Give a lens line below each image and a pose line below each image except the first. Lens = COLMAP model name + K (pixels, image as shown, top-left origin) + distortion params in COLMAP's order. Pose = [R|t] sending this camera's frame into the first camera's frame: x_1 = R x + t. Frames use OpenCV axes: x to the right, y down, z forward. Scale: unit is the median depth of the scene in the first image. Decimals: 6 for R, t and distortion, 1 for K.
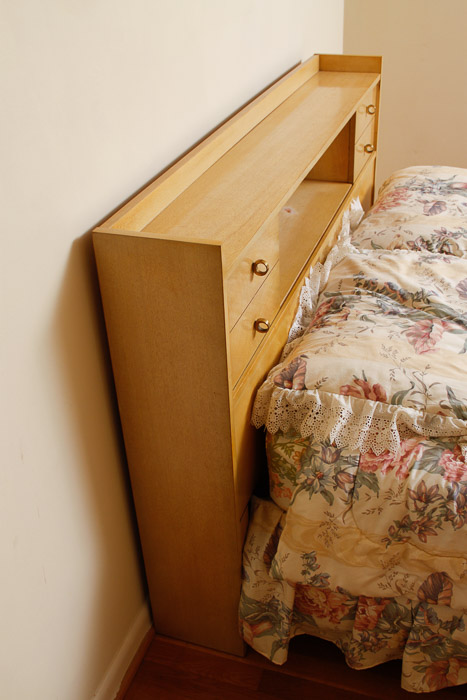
lens RADIAL K [[704.1, 0, 214.3], [0, 704.1, 347.8], [0, 0, 1]] dist [0.007530, 0.008106]
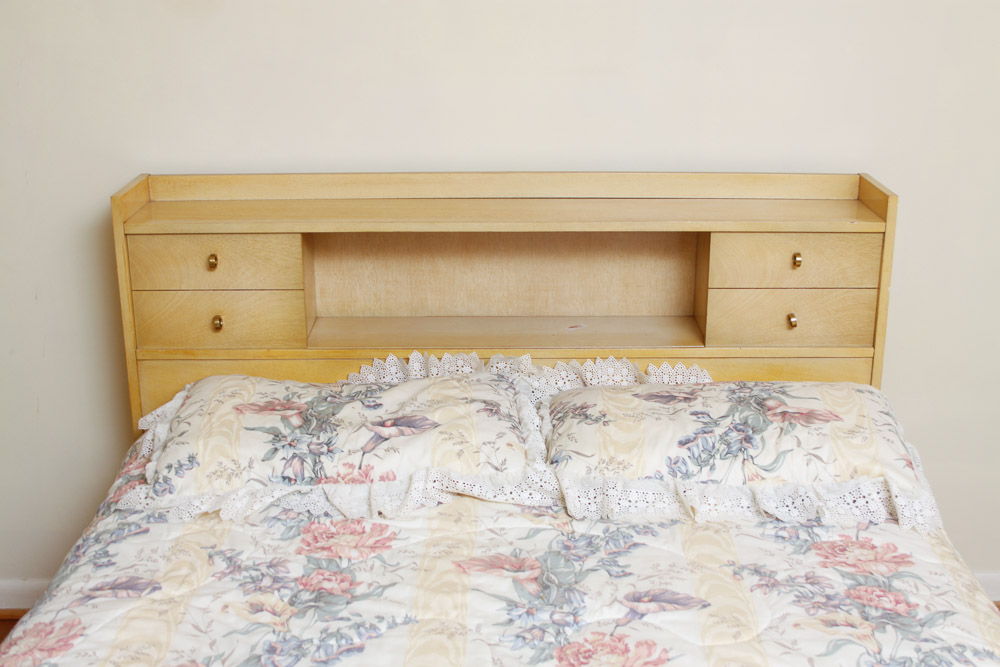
lens RADIAL K [[1303.7, 0, 500.0], [0, 1303.7, 333.5], [0, 0, 1]] dist [-0.030880, 0.008526]
pose [[0.354292, 0.332299, -0.874102, 1.359303], [-0.521139, 0.846289, 0.110497, -0.320174], [0.776461, 0.416380, 0.473008, 0.328541]]
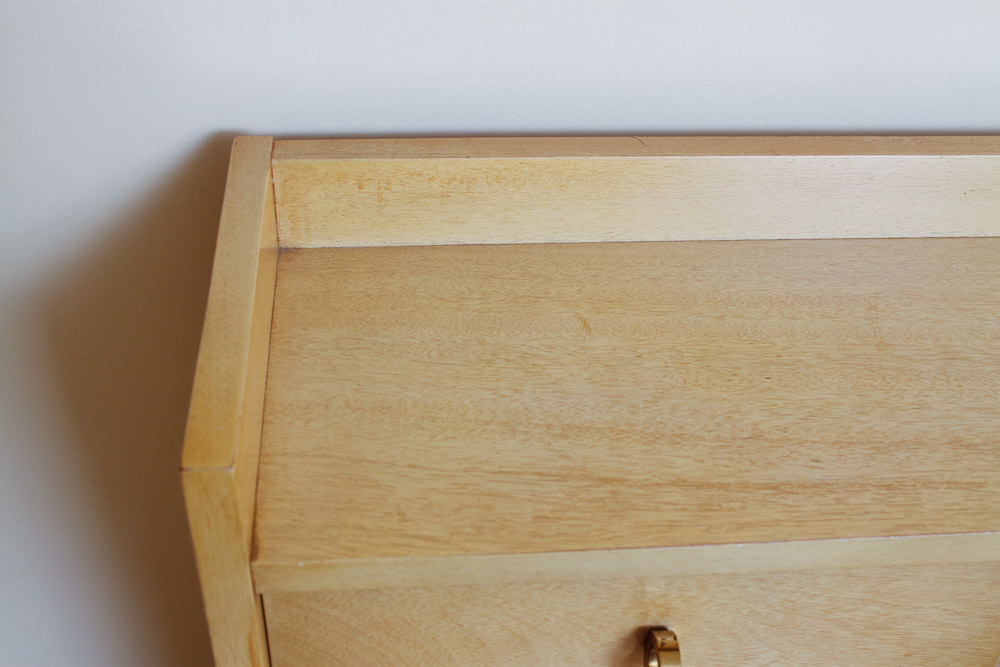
lens RADIAL K [[1214.5, 0, 500.0], [0, 1214.5, 333.5], [0, 0, 1]] dist [-0.068135, 0.041437]
pose [[0.428422, 0.629740, -0.647982, 0.168451], [-0.546962, 0.751559, 0.368770, -0.220526], [0.719227, 0.196432, 0.666429, 0.475772]]
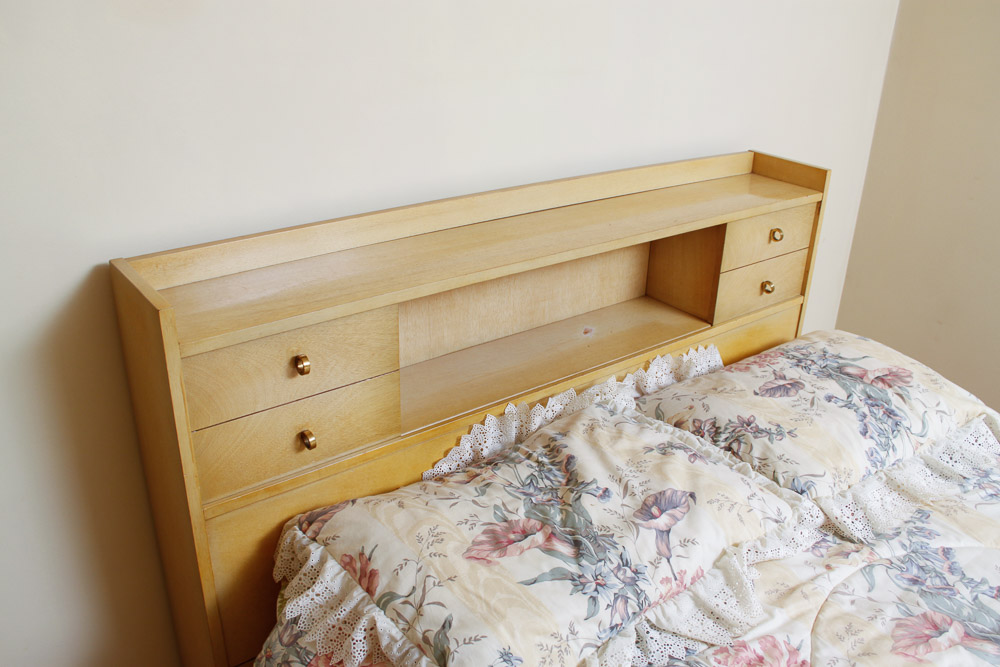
lens RADIAL K [[859.3, 0, 503.0], [0, 859.3, 345.8], [0, 0, 1]] dist [-0.138785, 0.109397]
pose [[0.852803, 0.287953, -0.435672, 0.459000], [-0.343253, 0.937799, -0.052069, -0.112026], [0.393579, 0.193951, 0.898598, 0.179797]]
